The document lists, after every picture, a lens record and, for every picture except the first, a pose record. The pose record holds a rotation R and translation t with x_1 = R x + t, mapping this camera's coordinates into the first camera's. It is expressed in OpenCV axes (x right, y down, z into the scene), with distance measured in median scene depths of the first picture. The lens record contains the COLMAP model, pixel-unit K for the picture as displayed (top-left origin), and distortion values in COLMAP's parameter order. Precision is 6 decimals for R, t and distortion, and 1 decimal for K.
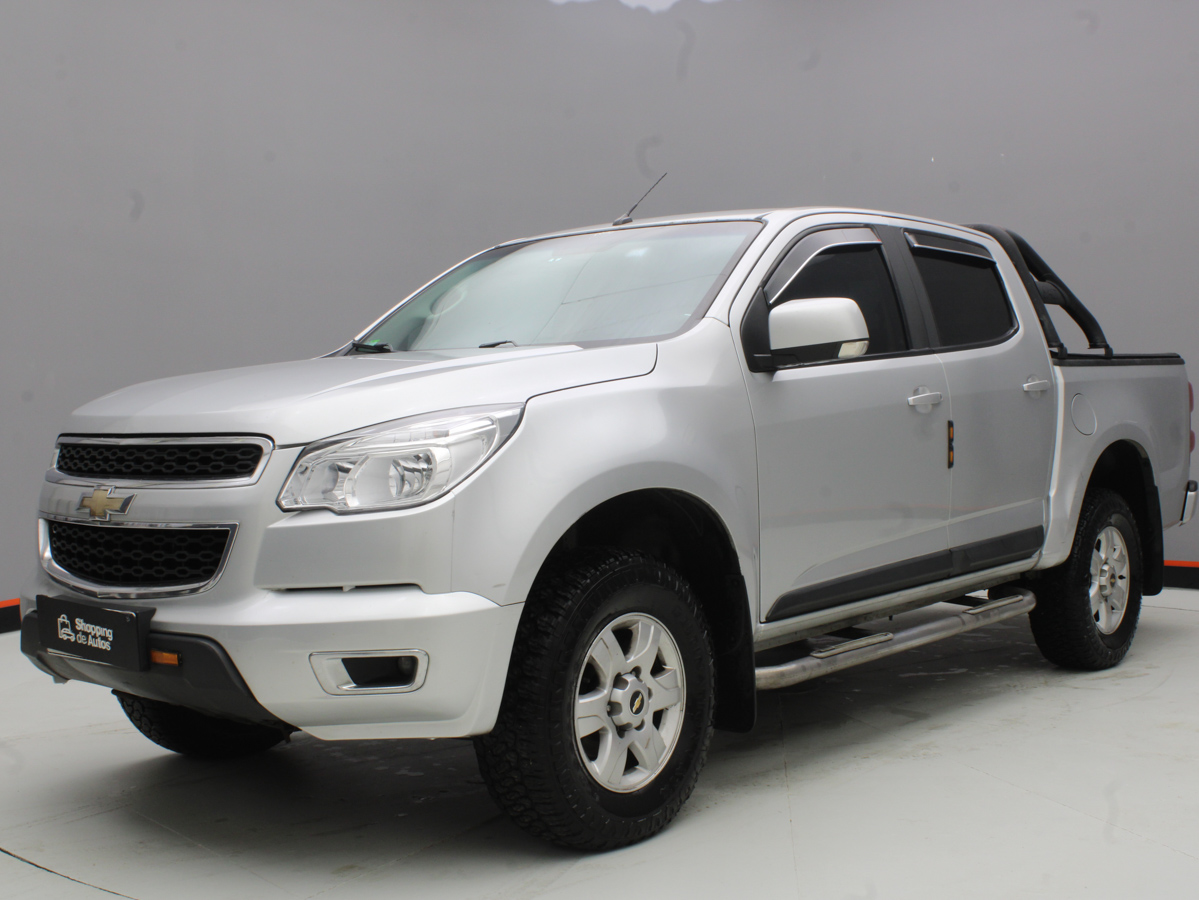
lens RADIAL K [[1523.1, 0, 599.5], [0, 1523.1, 450.0], [0, 0, 1]] dist [-0.115998, 0.027756]
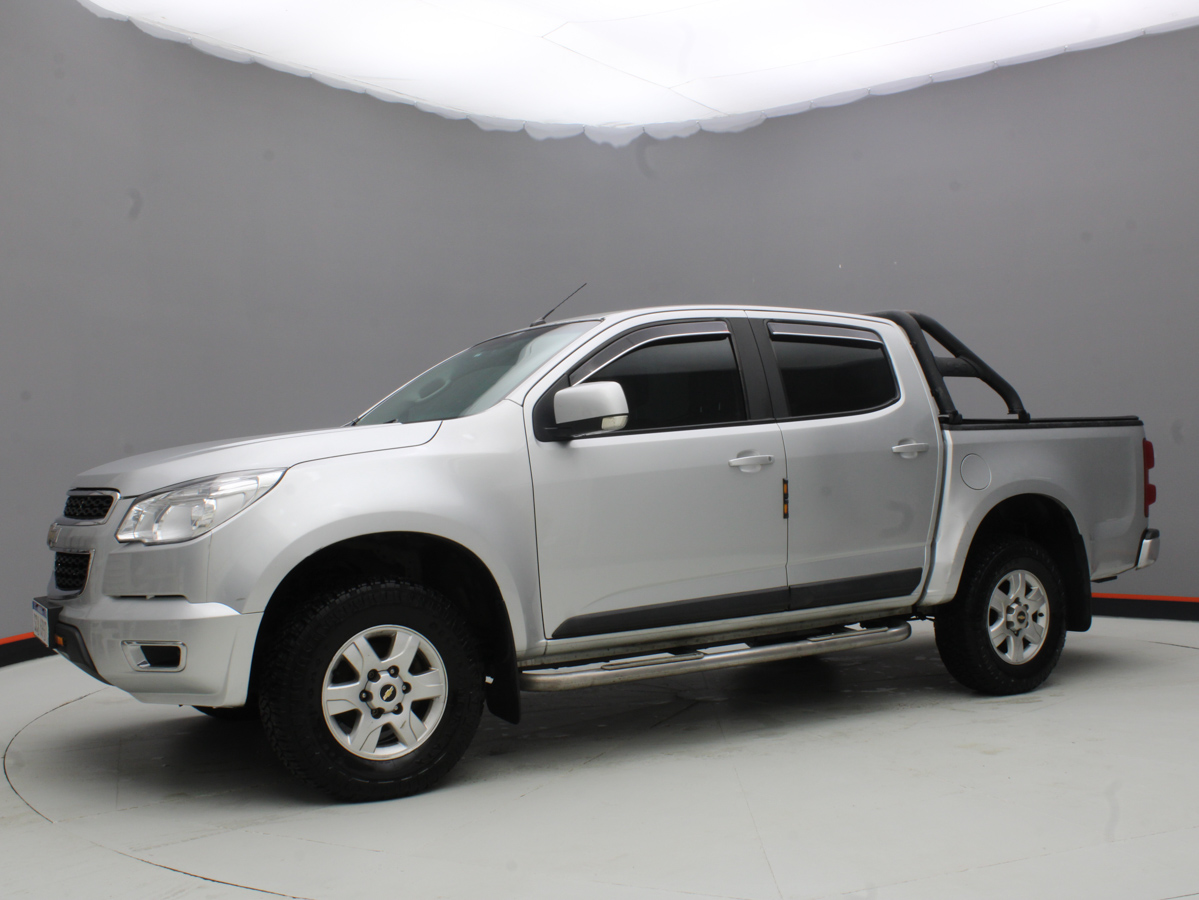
lens RADIAL K [[1247.4, 0, 599.5], [0, 1247.4, 450.0], [0, 0, 1]] dist [-0.192463, 0.283993]
pose [[0.950833, -0.006562, -0.309635, 0.531478], [-0.005021, 0.999318, -0.036596, -0.007026], [0.309664, 0.036351, 0.950151, 0.026973]]
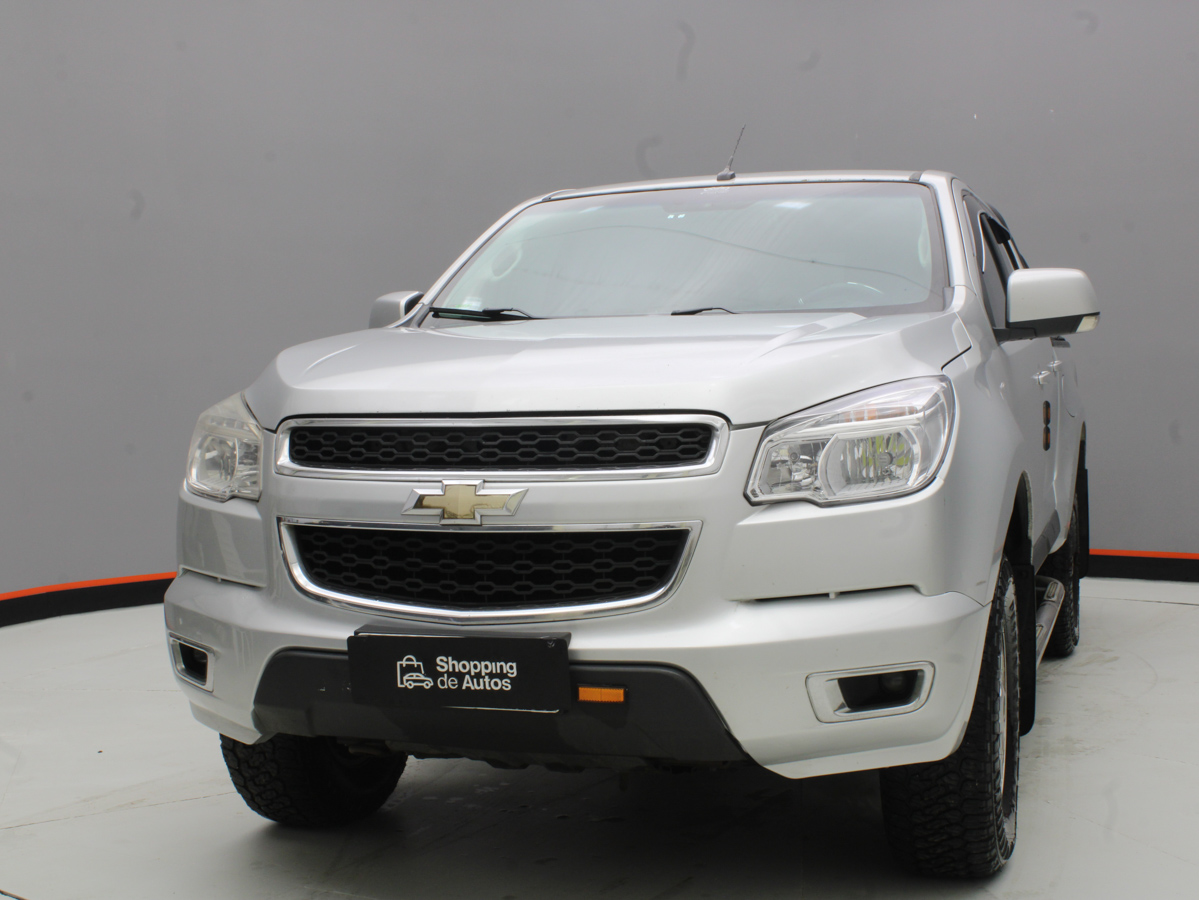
lens RADIAL K [[1652.6, 0, 599.5], [0, 1652.6, 450.0], [0, 0, 1]] dist [-0.100722, -0.000888]
pose [[0.933549, -0.010266, 0.358302, -0.544728], [0.008829, 0.999945, 0.005645, 0.004354], [-0.358340, -0.002106, 0.933589, 0.174746]]
